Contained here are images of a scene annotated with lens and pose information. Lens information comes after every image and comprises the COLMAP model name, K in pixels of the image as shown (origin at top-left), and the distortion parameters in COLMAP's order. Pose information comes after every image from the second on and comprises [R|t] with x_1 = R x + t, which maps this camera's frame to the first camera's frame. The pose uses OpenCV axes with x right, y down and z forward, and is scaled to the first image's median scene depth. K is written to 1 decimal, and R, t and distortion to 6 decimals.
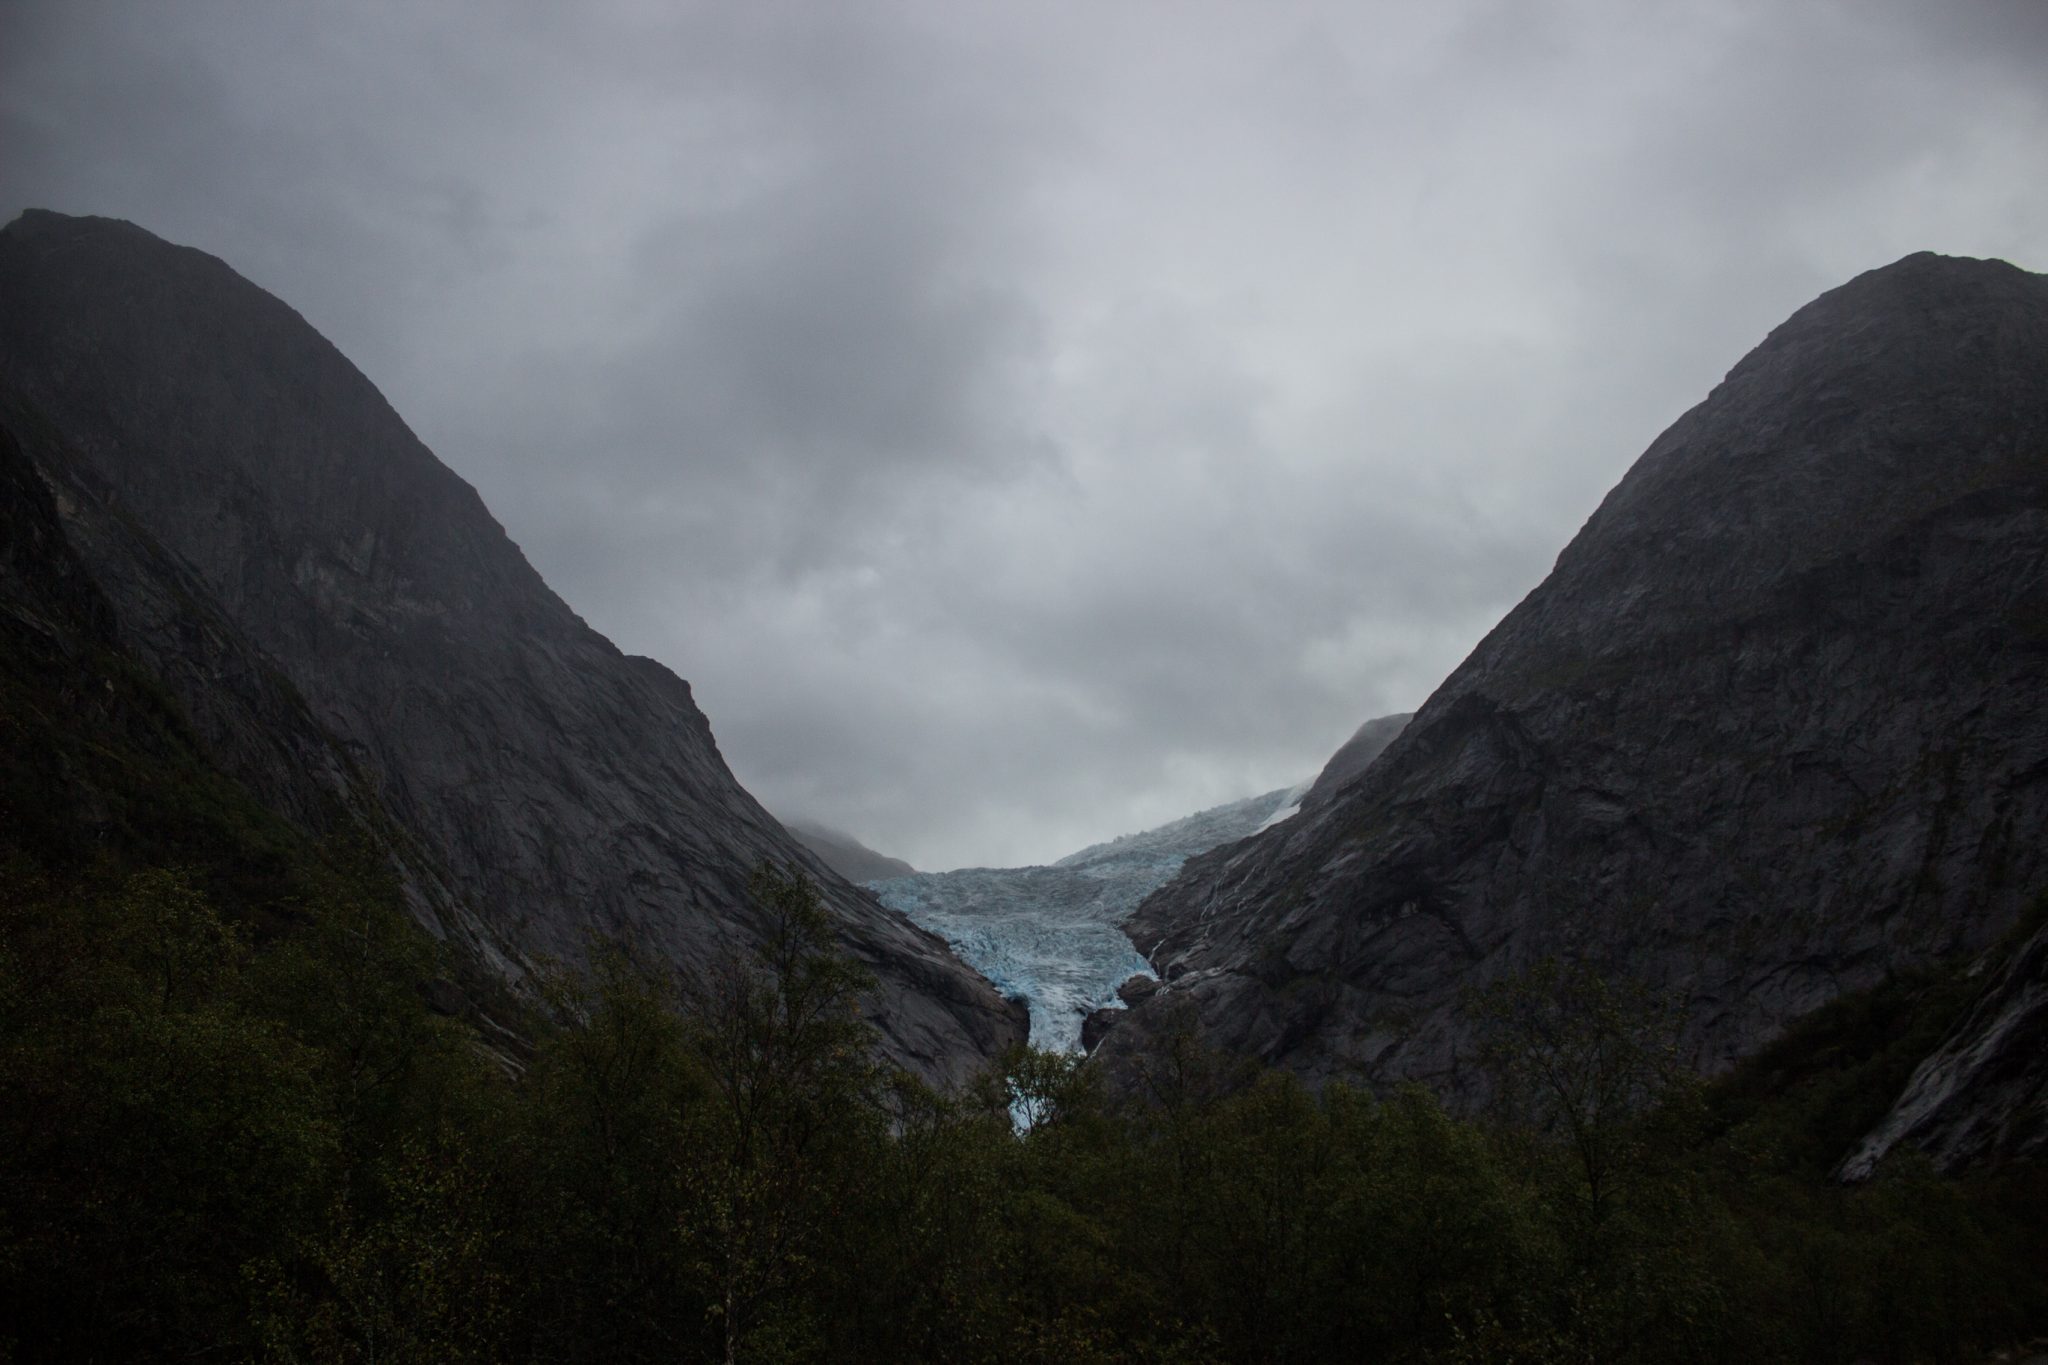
lens RADIAL K [[1680.2, 0, 1000.7], [0, 1680.2, 675.5], [0, 0, 1]] dist [-0.145627, 0.127182]
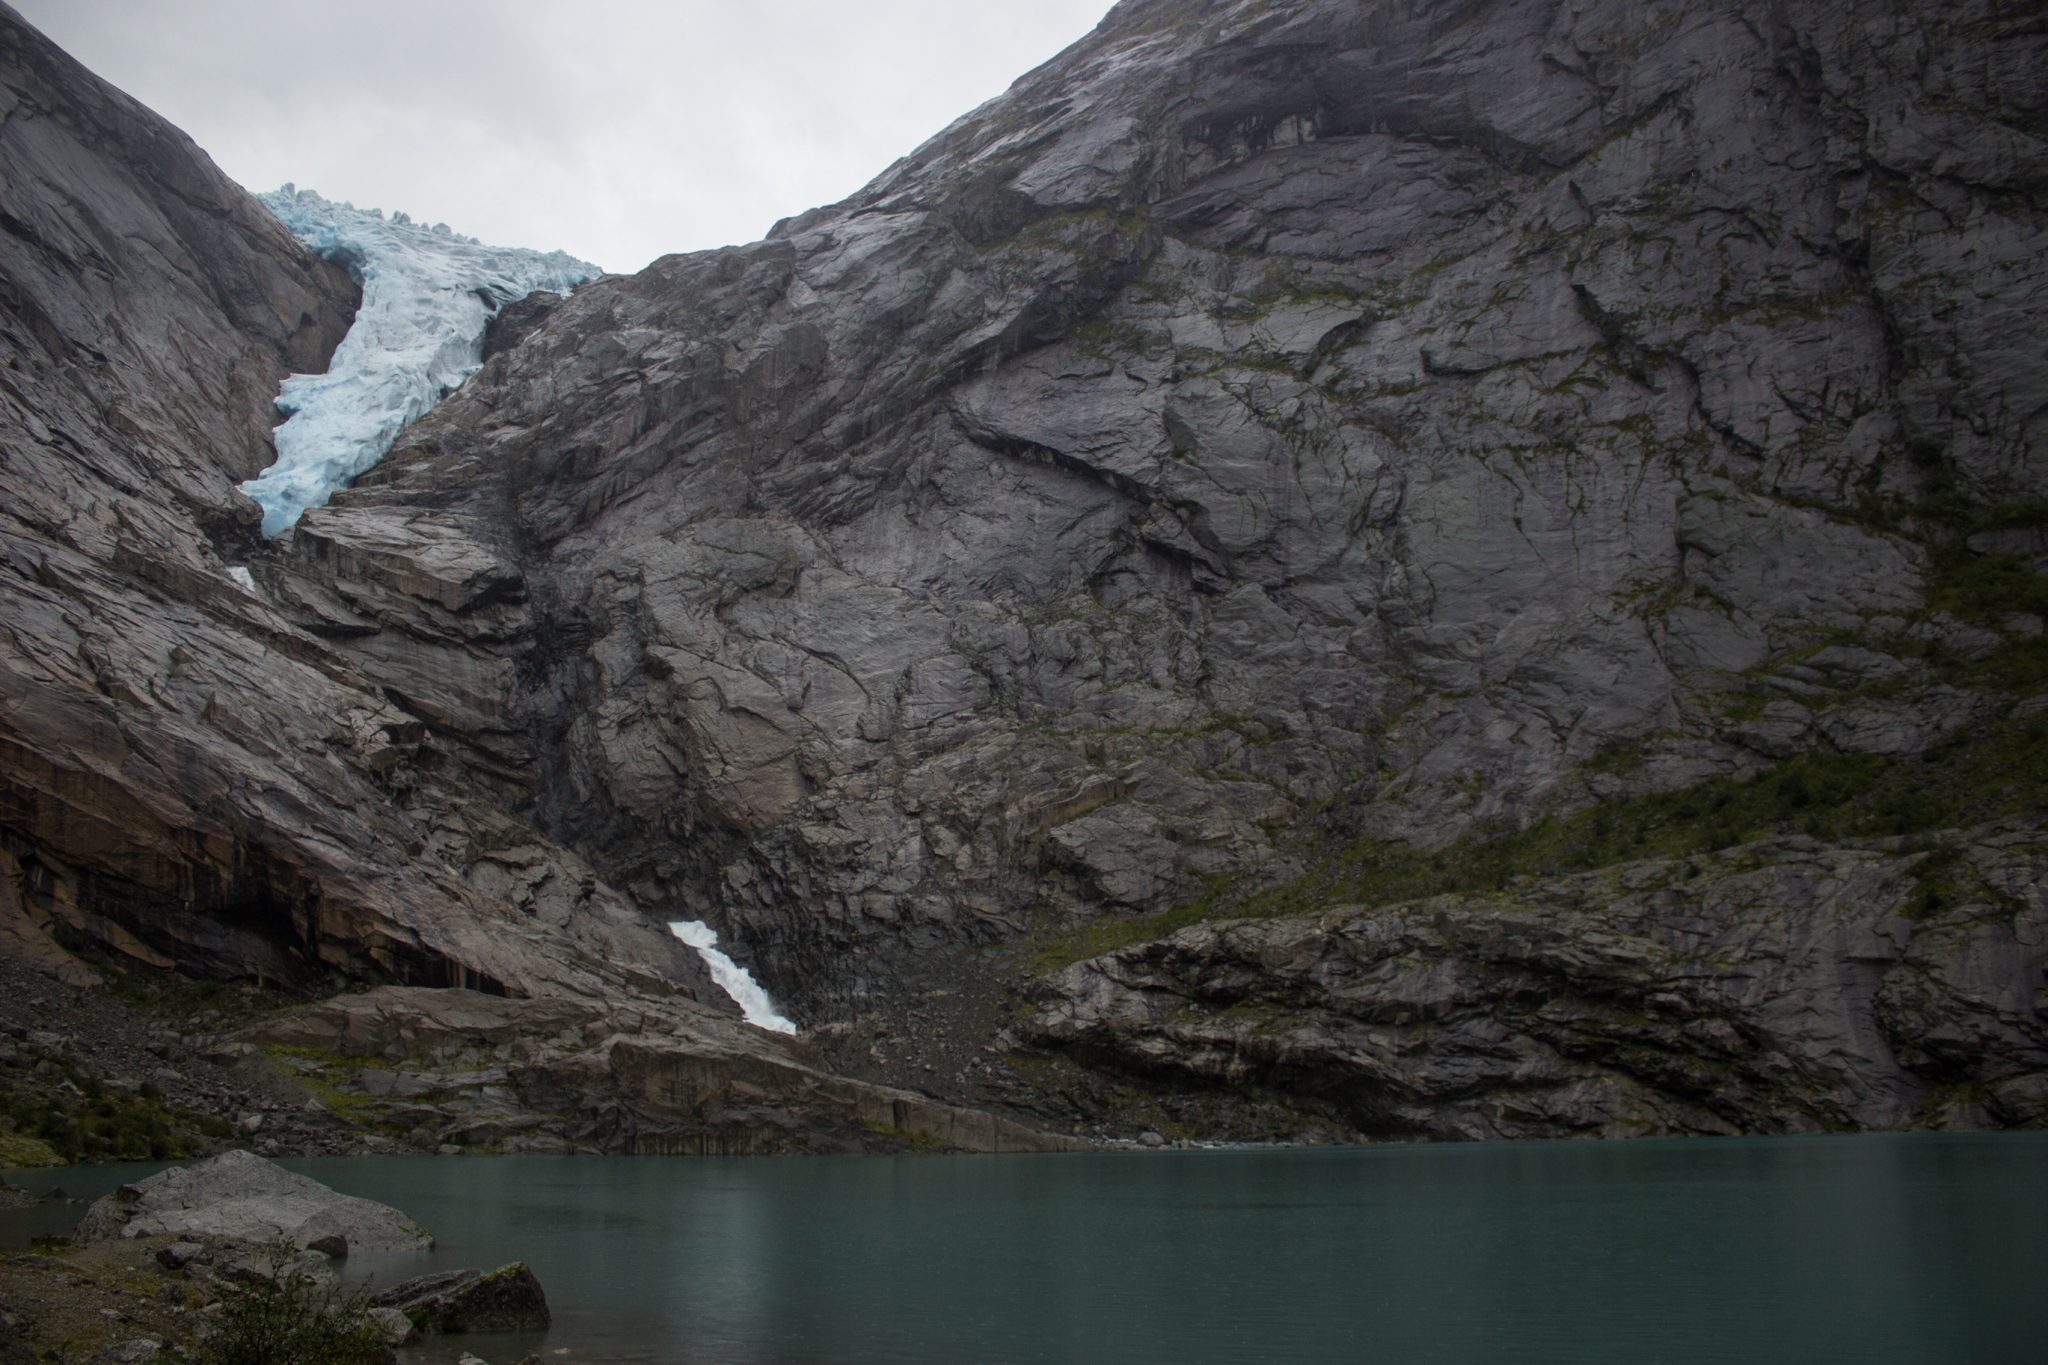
lens RADIAL K [[1676.6, 0, 1017.1], [0, 1676.6, 704.4], [0, 0, 1]] dist [-0.171540, 0.139260]
pose [[0.915750, 0.111667, 0.385918, 0.024224], [-0.177419, 0.974256, 0.139093, 0.240084], [-0.360451, -0.195844, 0.911987, 0.588851]]
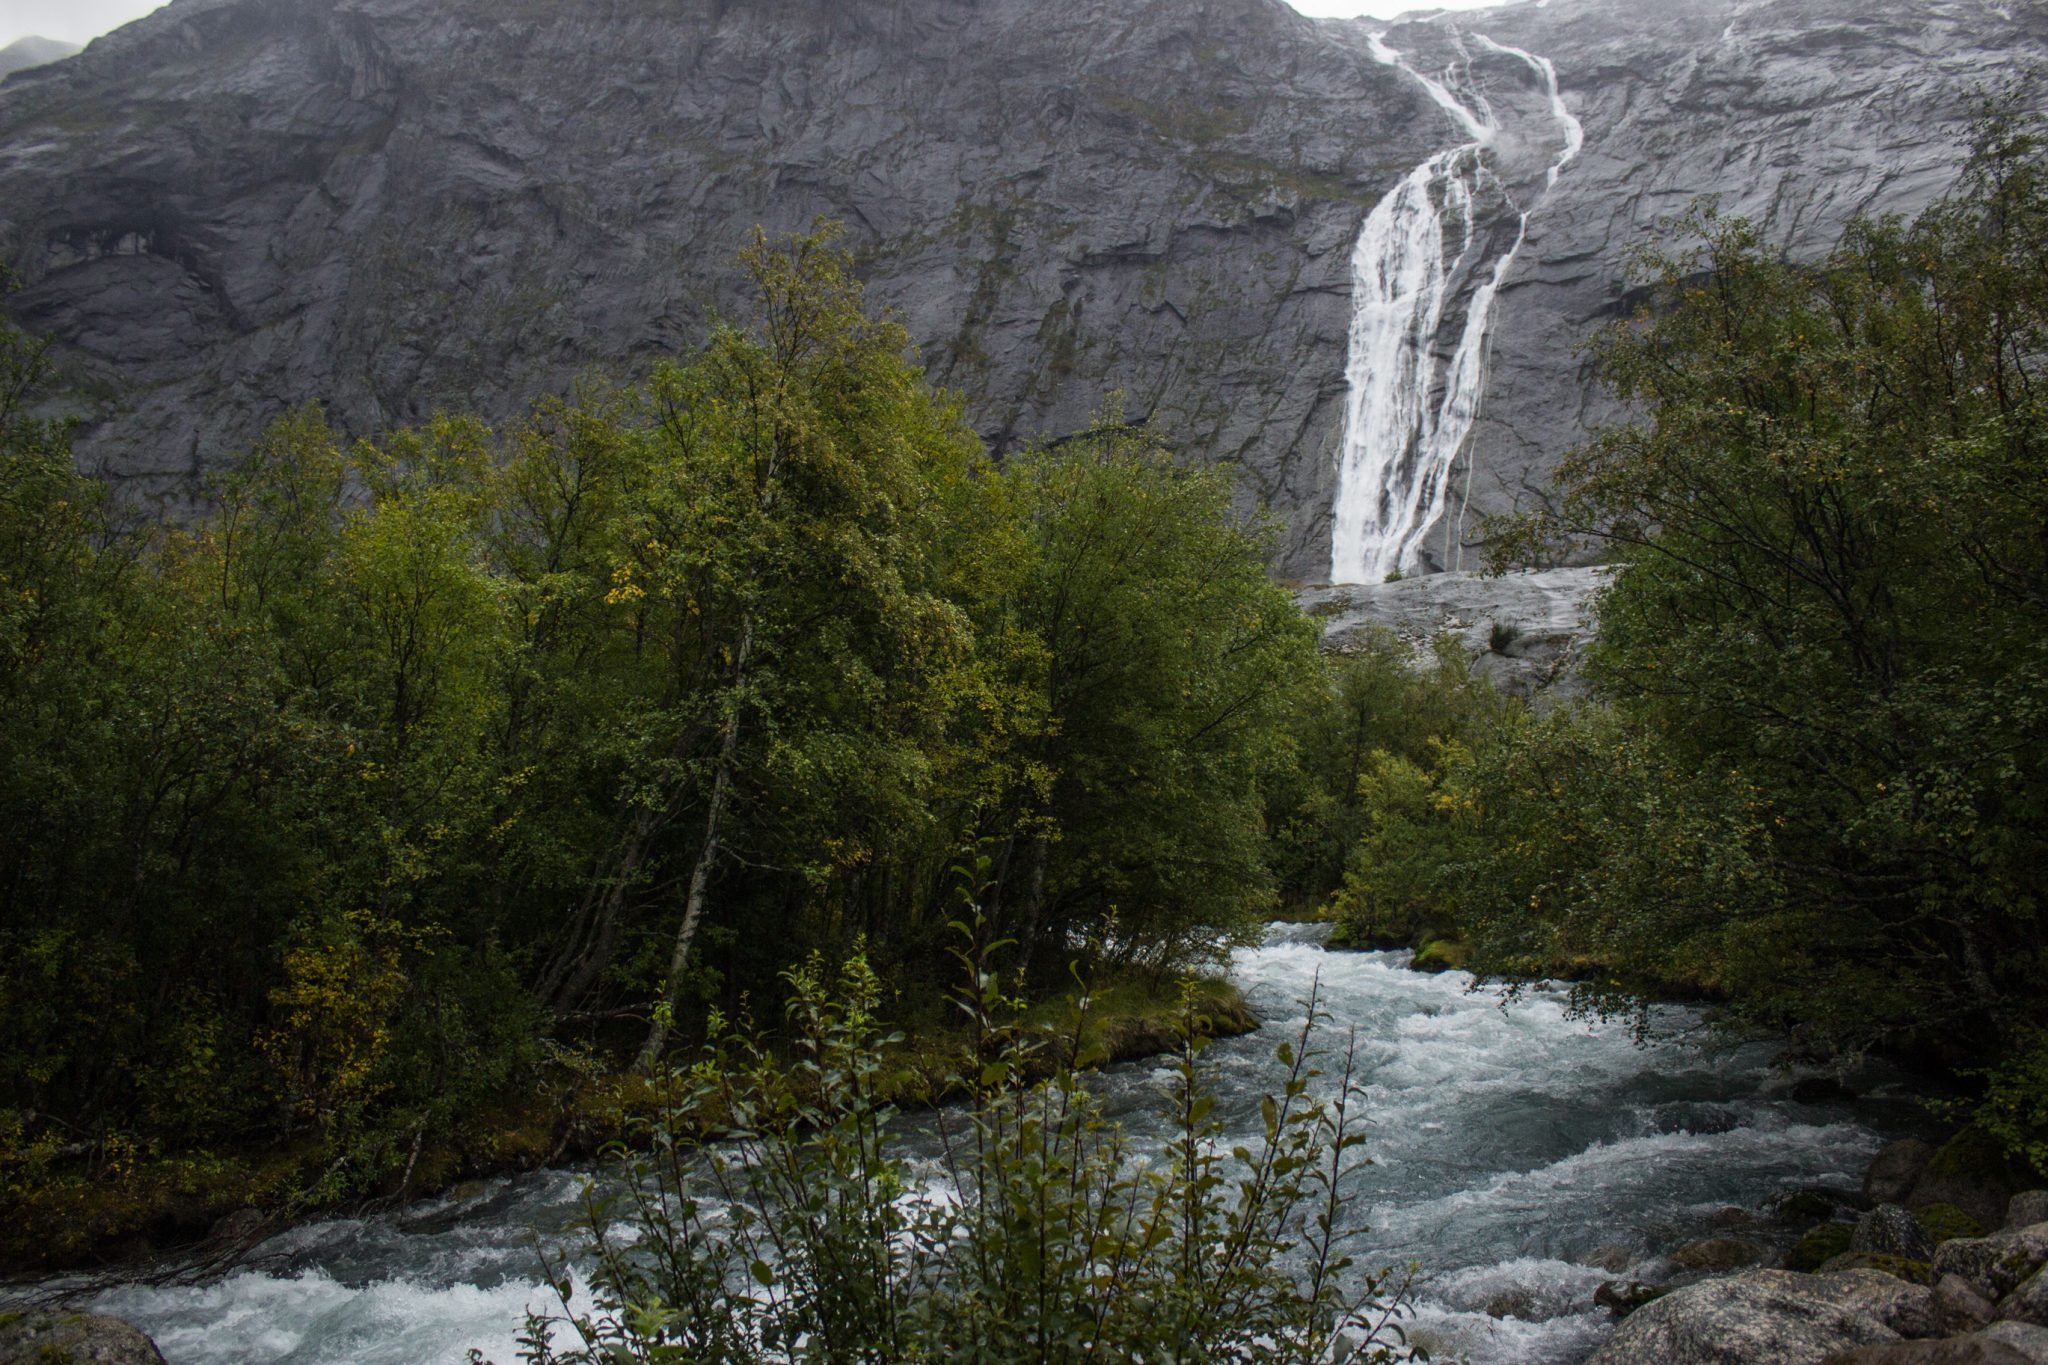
lens RADIAL K [[1691.4, 0, 1004.5], [0, 1691.4, 679.6], [0, 0, 1]] dist [-0.166168, 0.143550]
pose [[0.652916, 0.117342, 0.748286, 0.003613], [-0.323770, 0.936358, 0.135671, 0.100742], [-0.684743, -0.330854, 0.649355, 0.265300]]
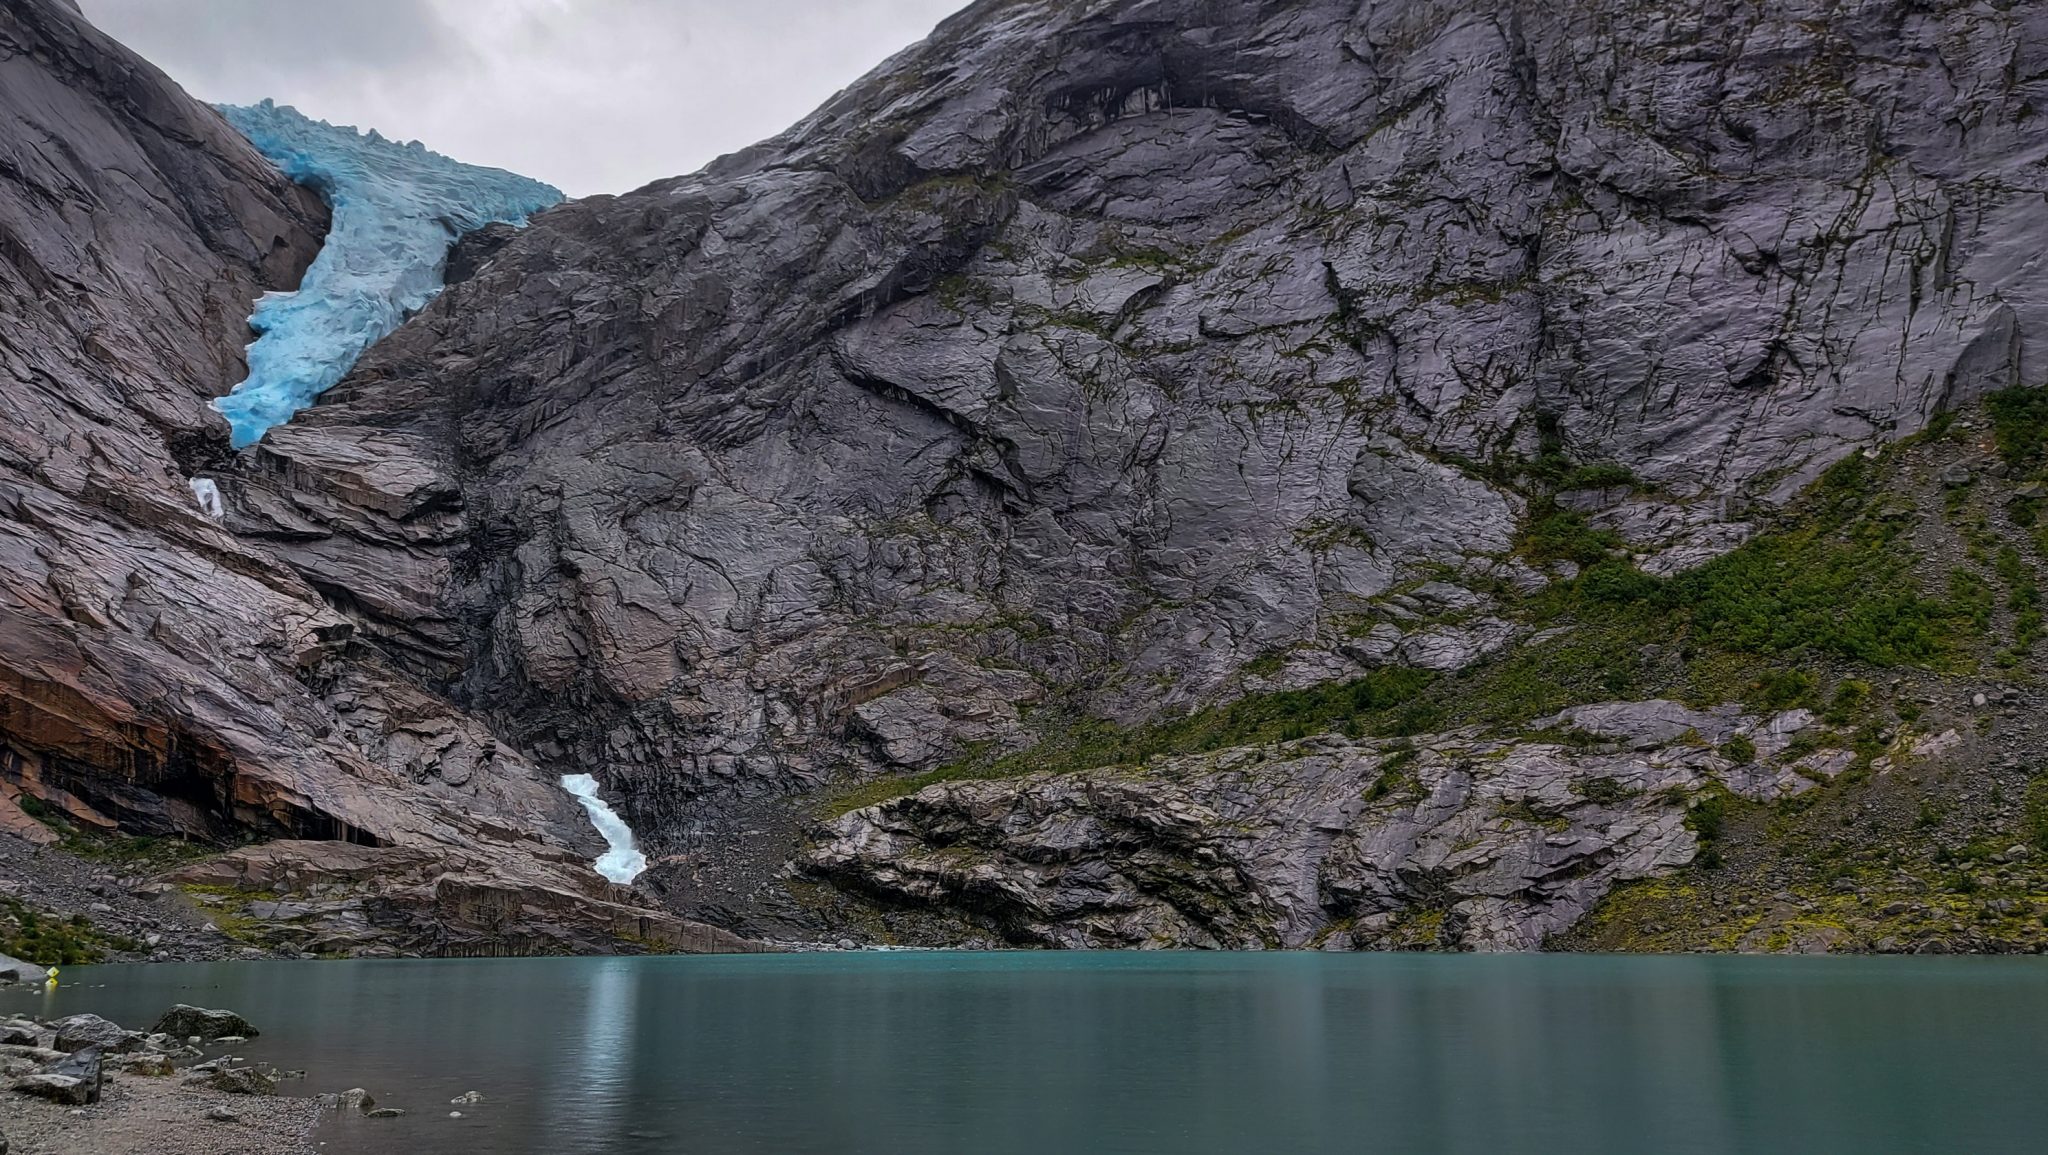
lens RADIAL K [[1512.2, 0, 1045.8], [0, 1512.2, 596.0], [0, 0, 1]] dist [0.069108, -0.080435]
pose [[0.902808, 0.110882, 0.415503, 0.034647], [-0.193613, 0.967529, 0.162486, 0.217167], [-0.383994, -0.227141, 0.894961, 0.539191]]
